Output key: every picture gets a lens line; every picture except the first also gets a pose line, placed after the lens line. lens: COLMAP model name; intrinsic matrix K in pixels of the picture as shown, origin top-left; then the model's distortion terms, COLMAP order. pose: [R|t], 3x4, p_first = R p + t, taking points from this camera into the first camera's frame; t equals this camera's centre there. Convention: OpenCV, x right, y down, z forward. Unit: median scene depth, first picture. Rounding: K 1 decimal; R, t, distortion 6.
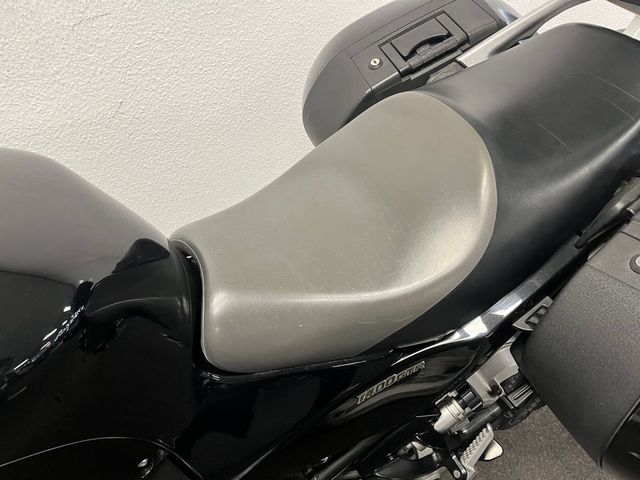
lens RADIAL K [[483.1, 0, 320.0], [0, 483.1, 240.0], [0, 0, 1]] dist [0.069695, -0.095136]
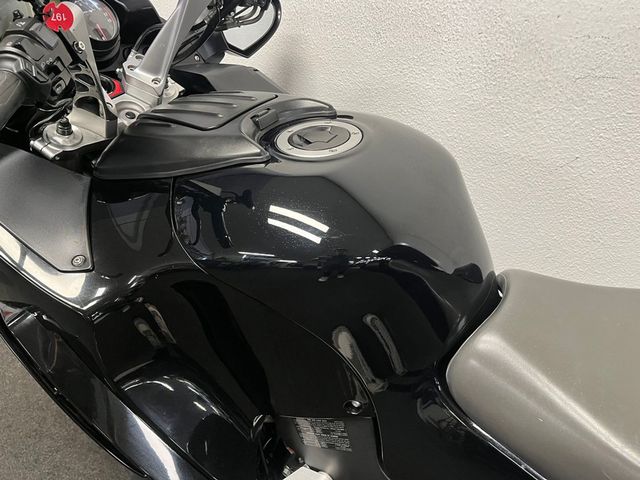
lens RADIAL K [[483.1, 0, 320.0], [0, 483.1, 240.0], [0, 0, 1]] dist [0.069695, -0.095136]
pose [[0.506790, 0.486627, -0.711588, 0.130360], [-0.560221, 0.813292, 0.157190, -0.001493], [0.655222, 0.318984, 0.684787, 0.004326]]
